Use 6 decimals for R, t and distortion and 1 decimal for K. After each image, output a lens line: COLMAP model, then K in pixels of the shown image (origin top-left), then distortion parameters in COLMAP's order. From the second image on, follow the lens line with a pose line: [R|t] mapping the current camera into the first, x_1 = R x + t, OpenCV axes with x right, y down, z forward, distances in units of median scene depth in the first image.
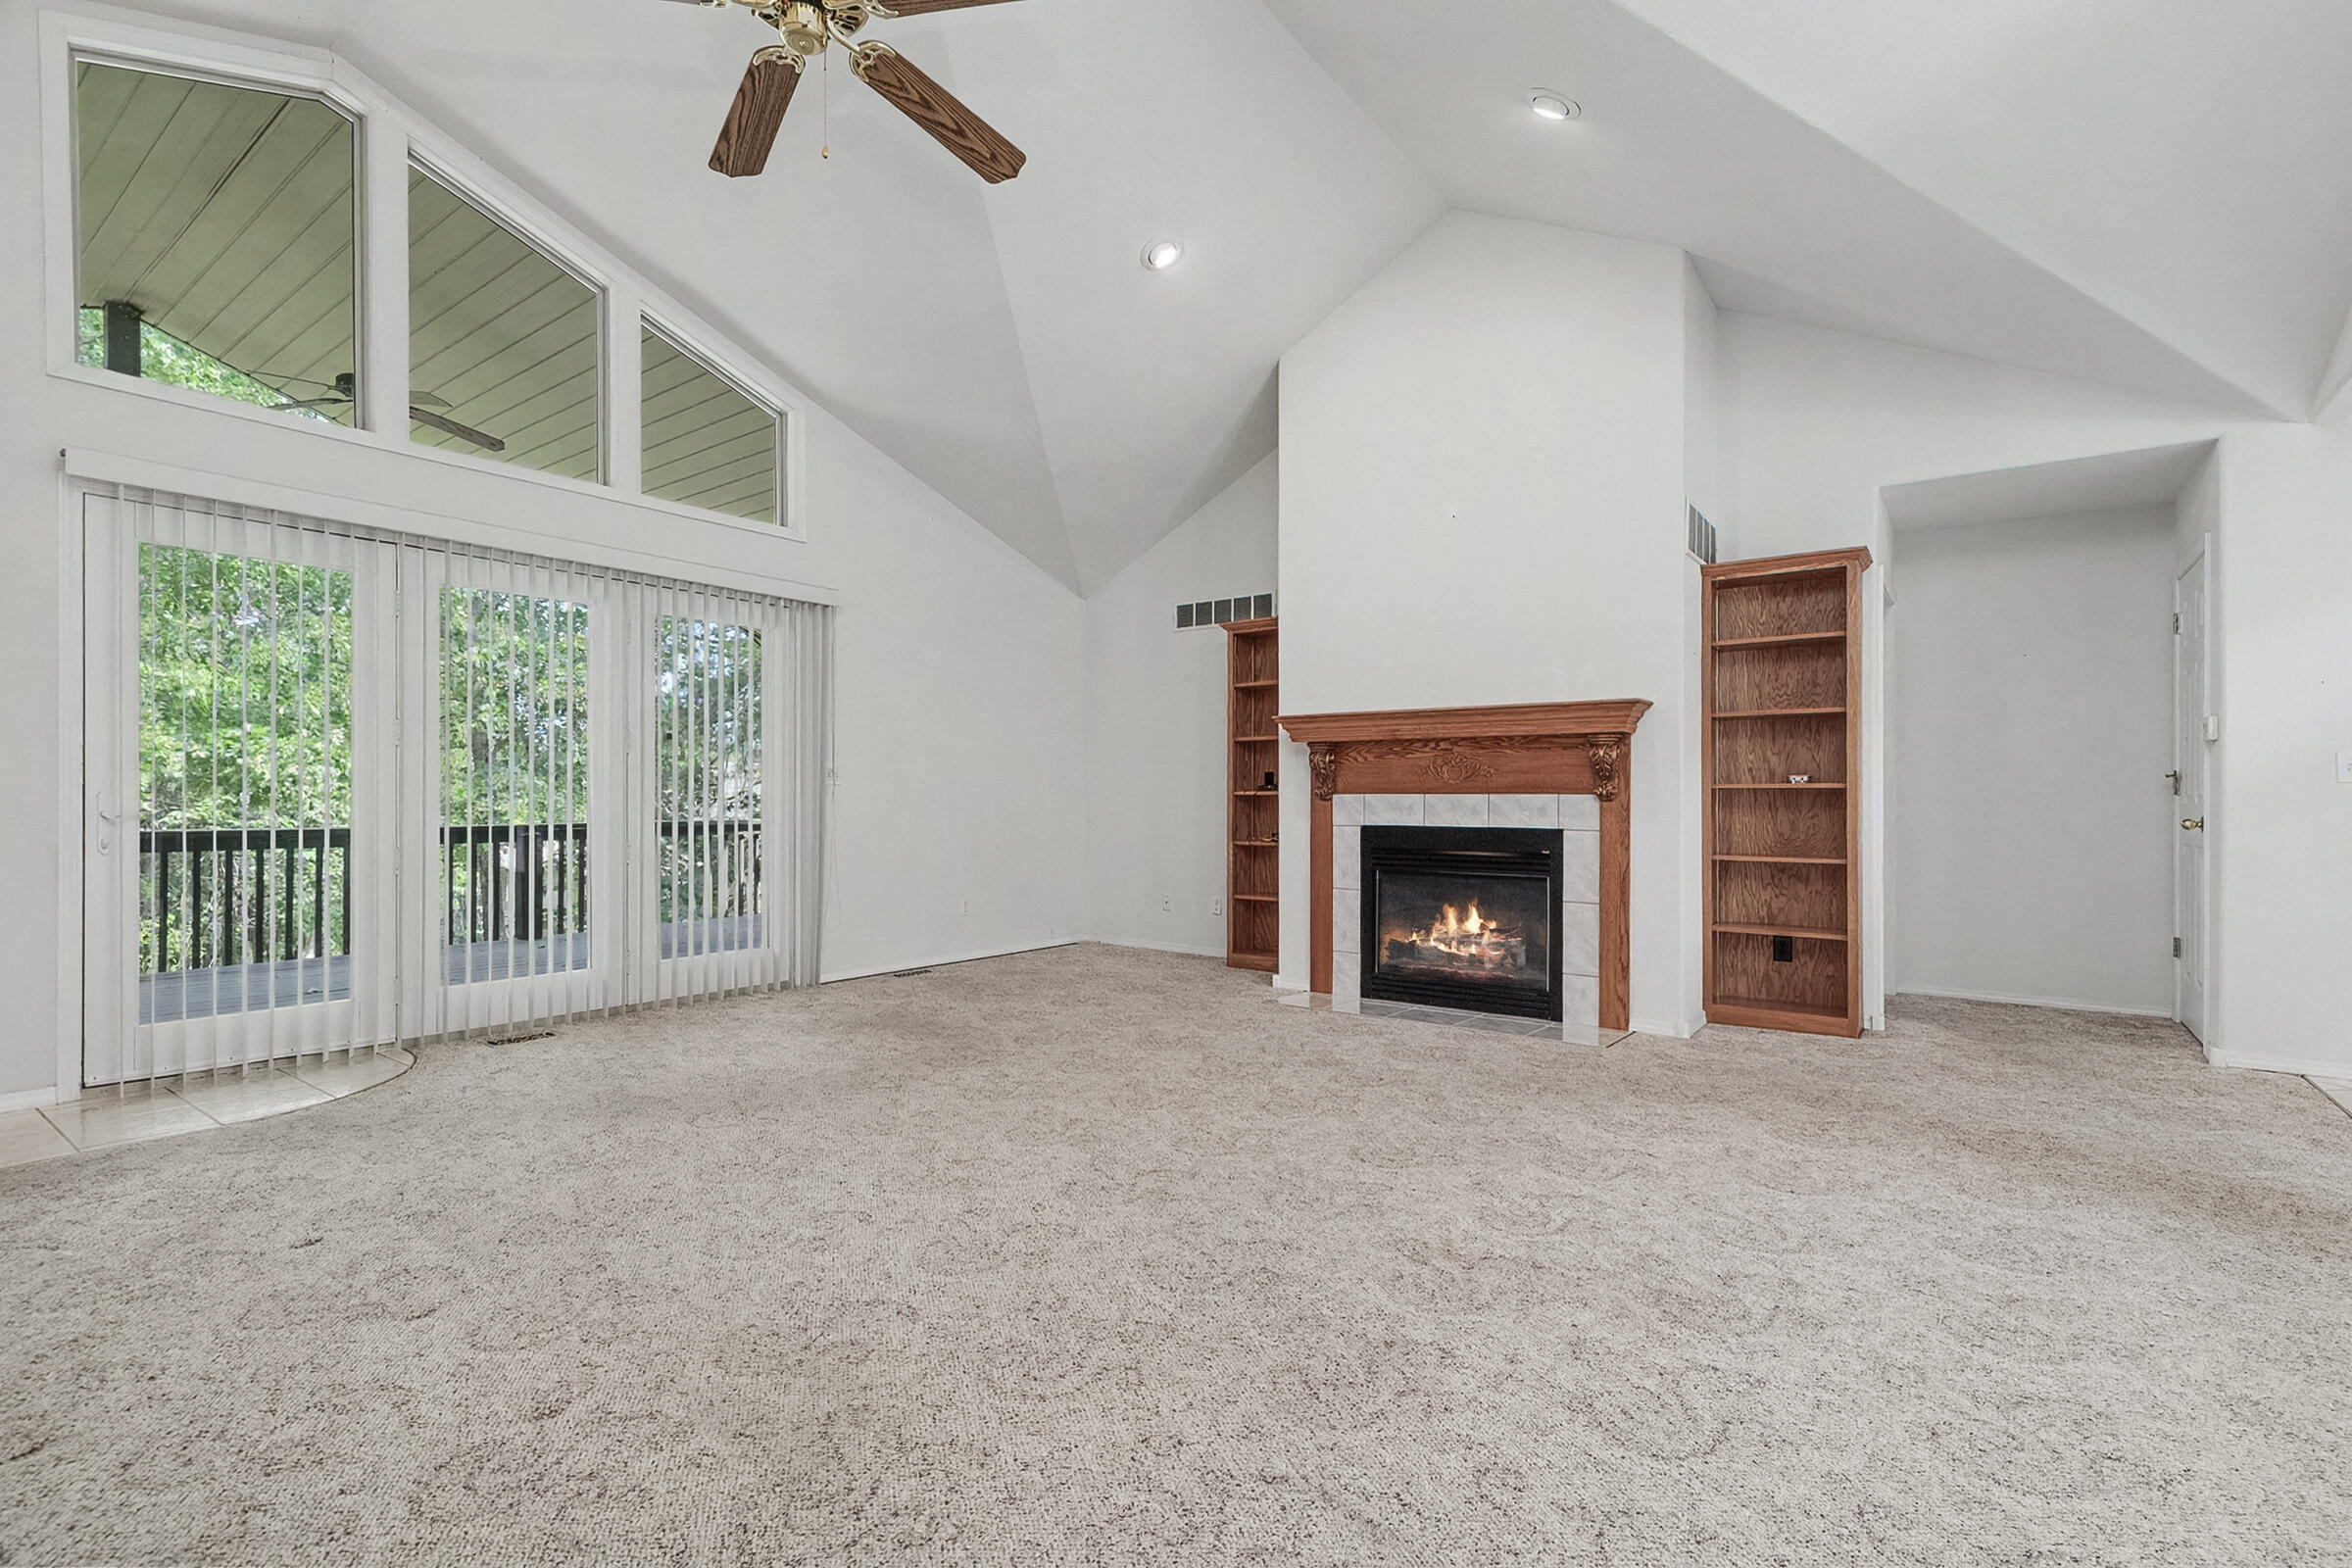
lens RADIAL K [[1081.4, 0, 1178.7], [0, 1081.4, 791.9], [0, 0, 1]] dist [0.007888, -0.001259]
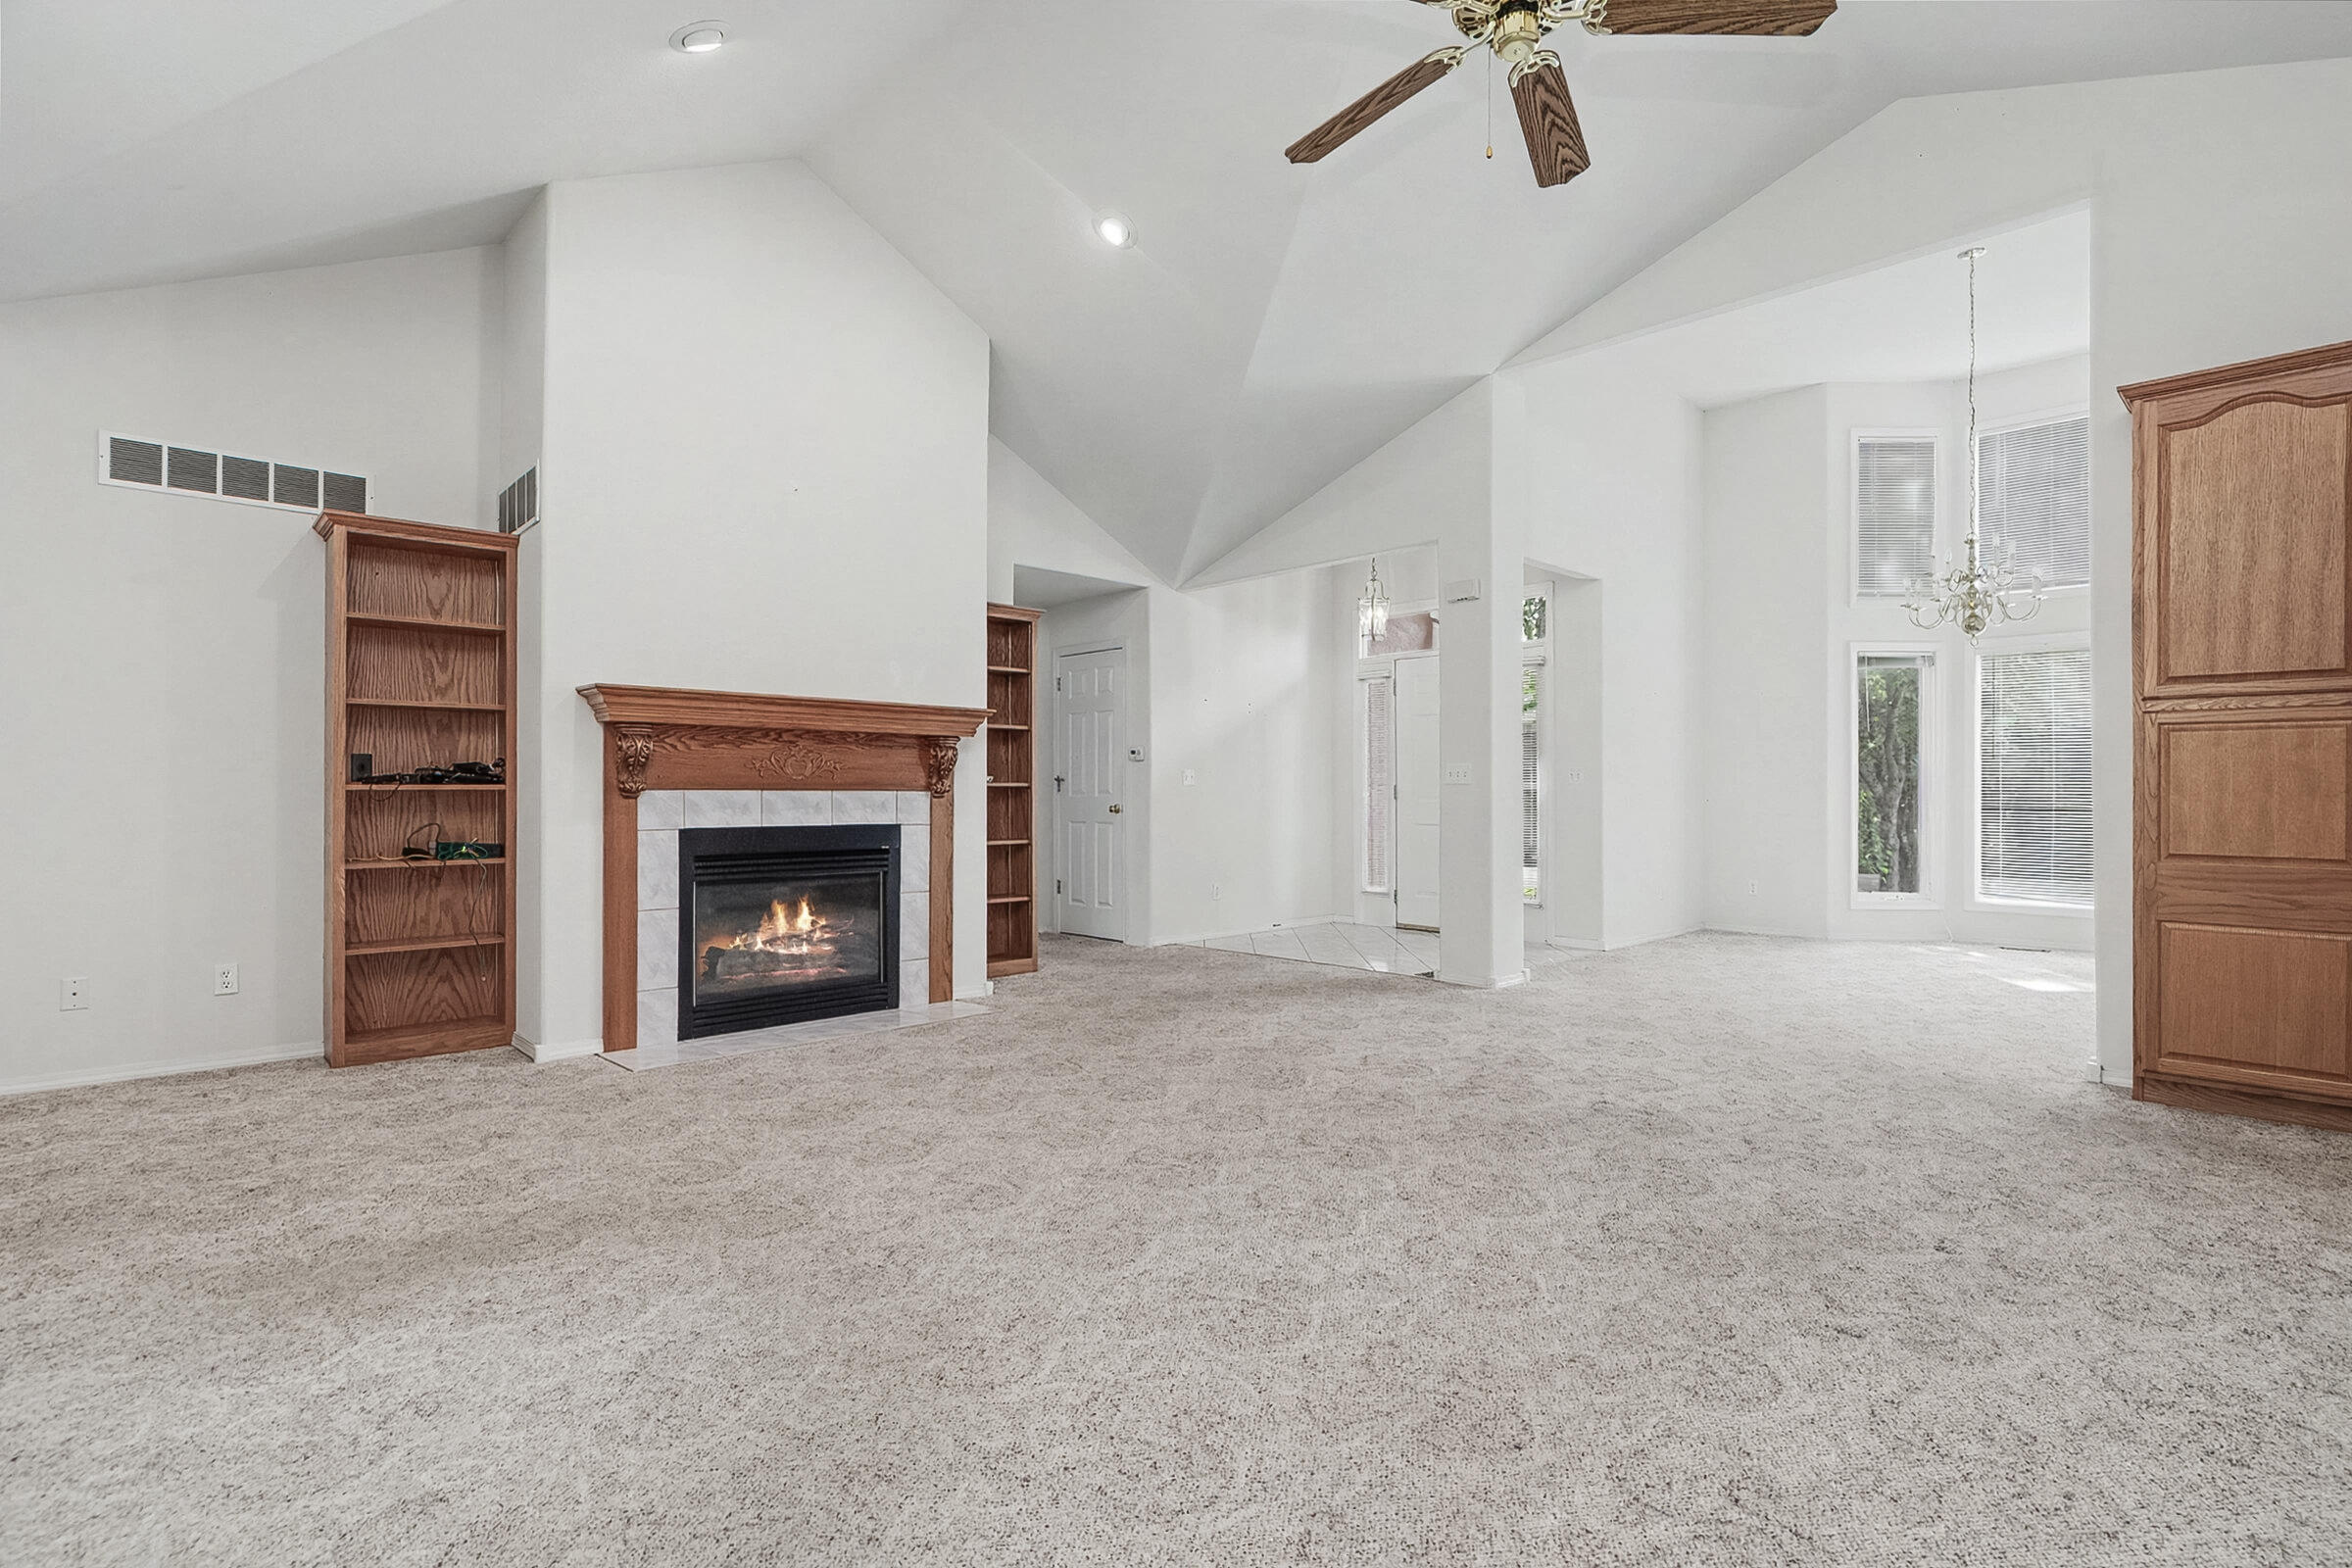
lens RADIAL K [[1140.3, 0, 1183.3], [0, 1140.3, 775.8], [0, 0, 1]] dist [0.002976, 0.000966]
pose [[0.146745, 0.012294, 0.989098, -0.692174], [-0.009022, 0.999898, -0.011089, -0.002843], [-0.989133, -0.007297, 0.146841, 0.554252]]
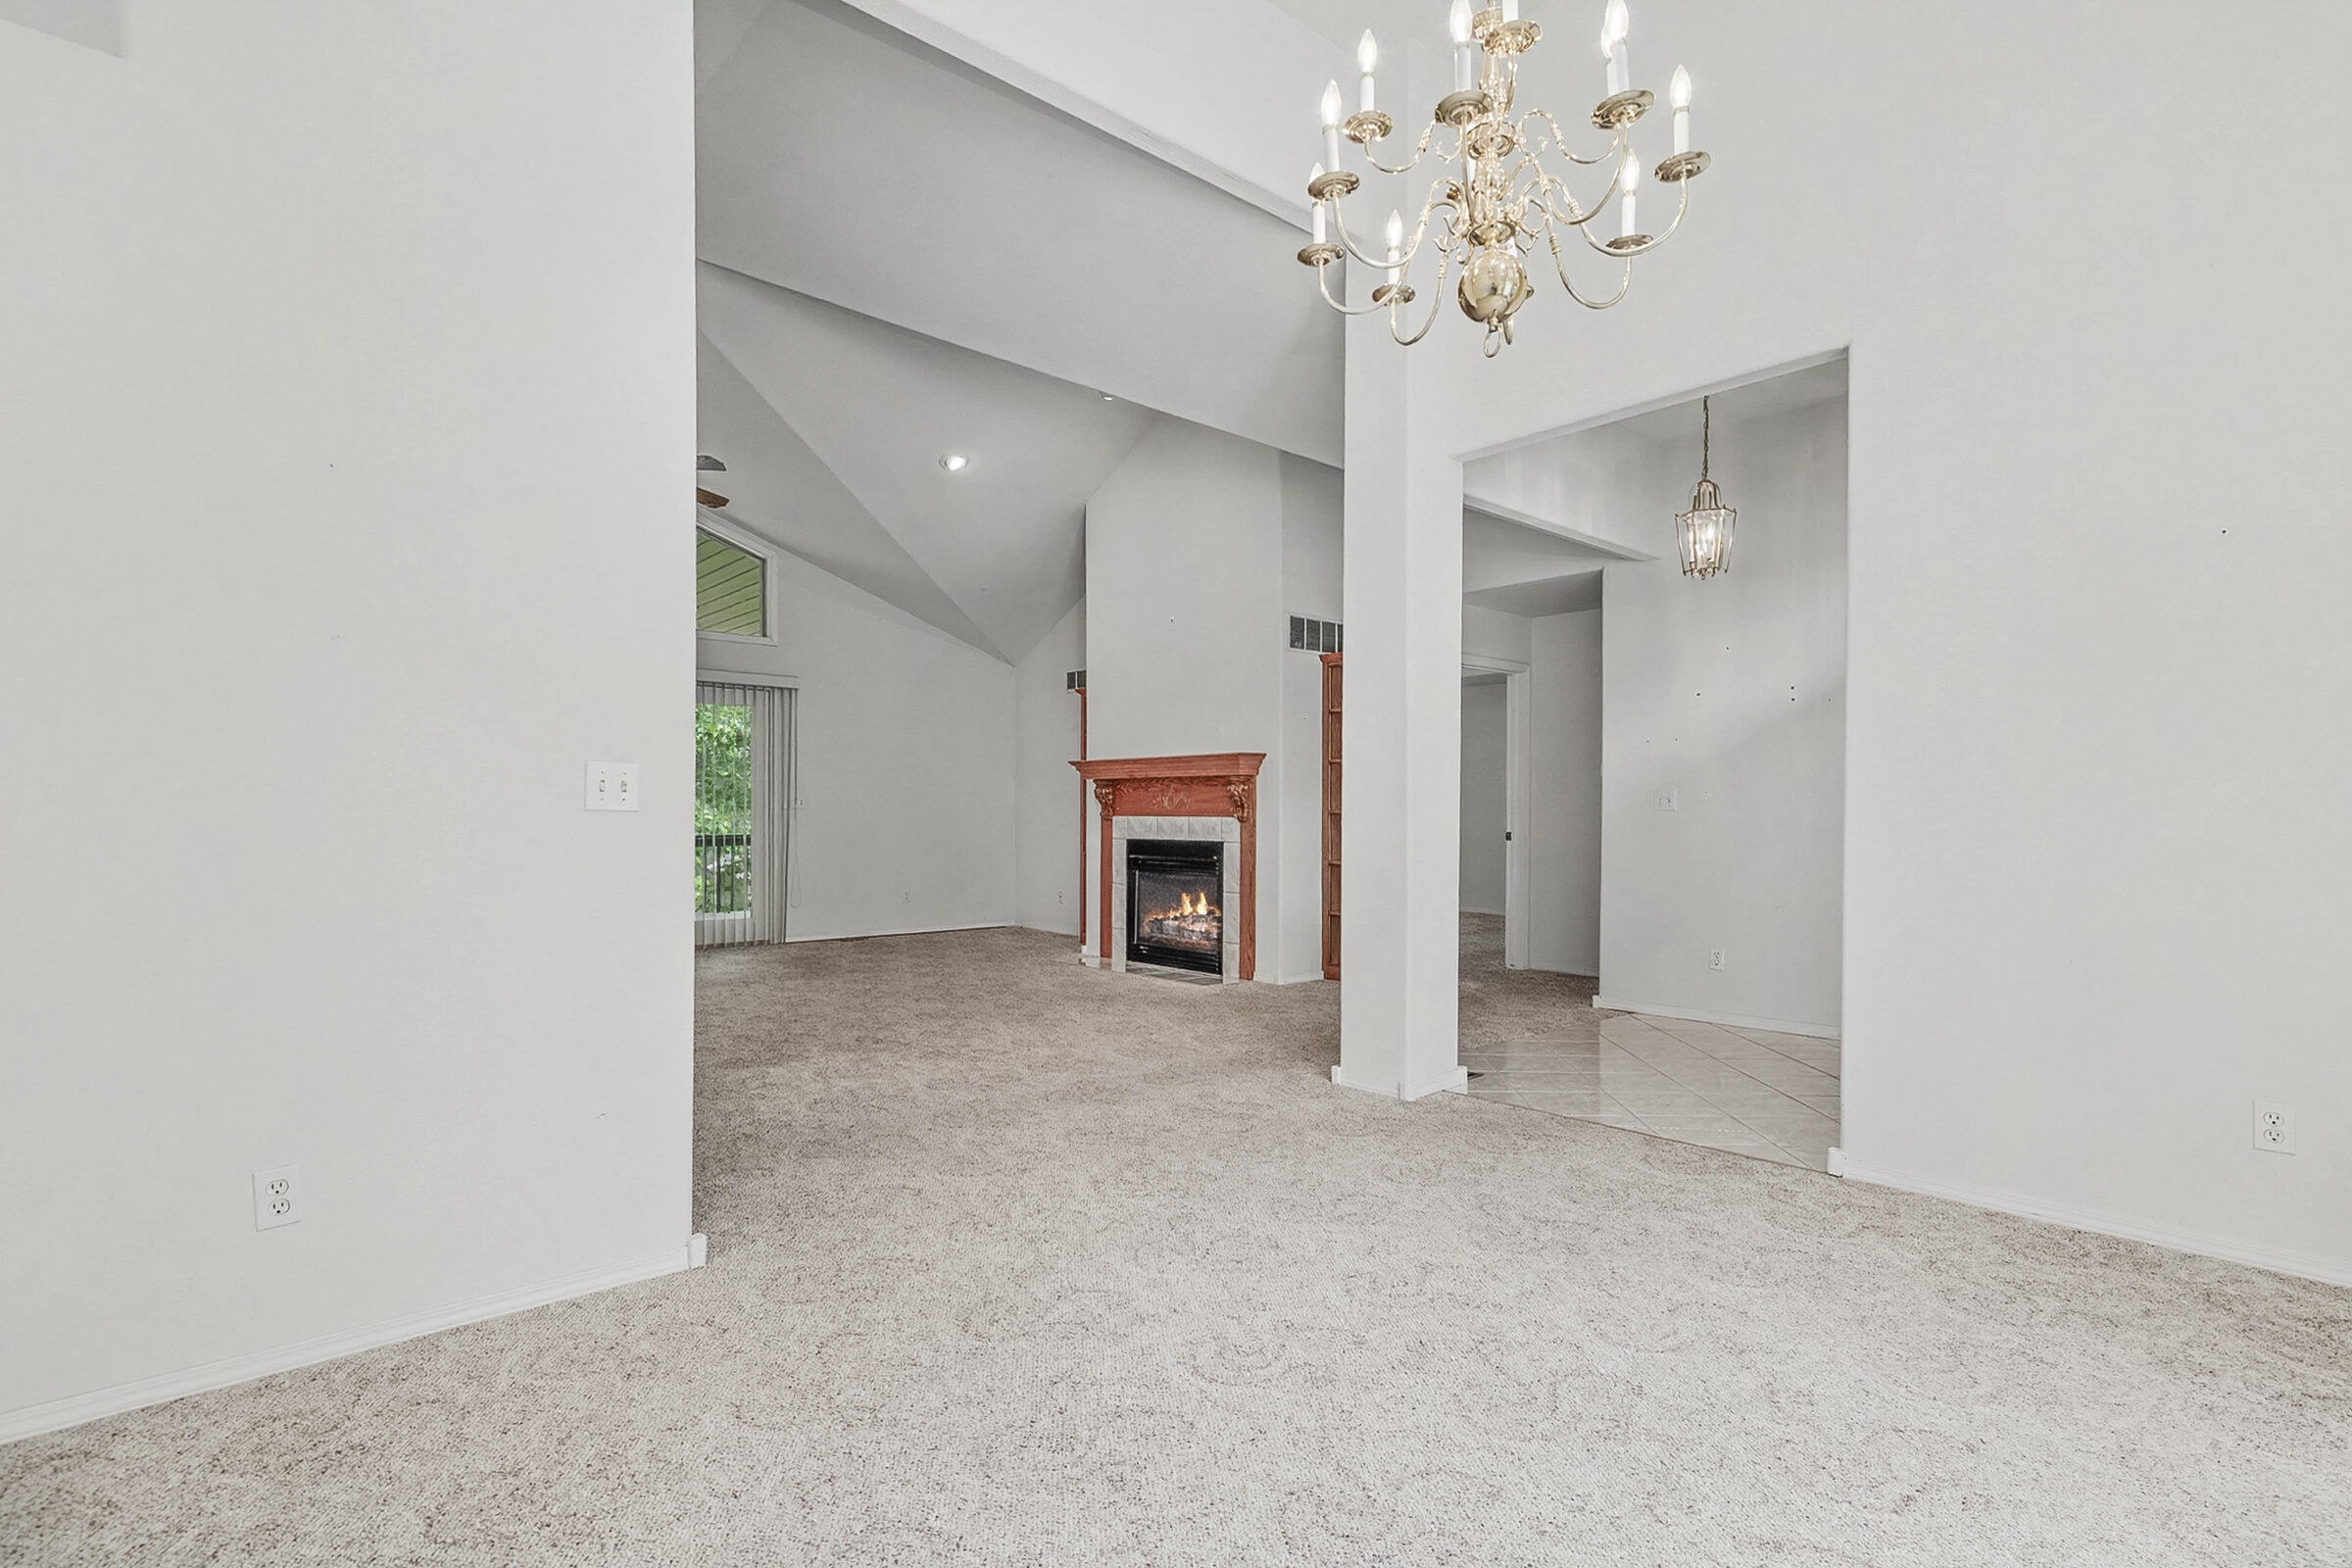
lens RADIAL K [[1140.3, 0, 1176.2], [0, 1140.3, 809.1], [0, 0, 1]] dist [0.002976, 0.000966]
pose [[0.979400, -0.002638, -0.201912, 0.591046], [0.004002, 0.999972, 0.006350, -0.018169], [0.201889, -0.007028, 0.979383, -0.494672]]
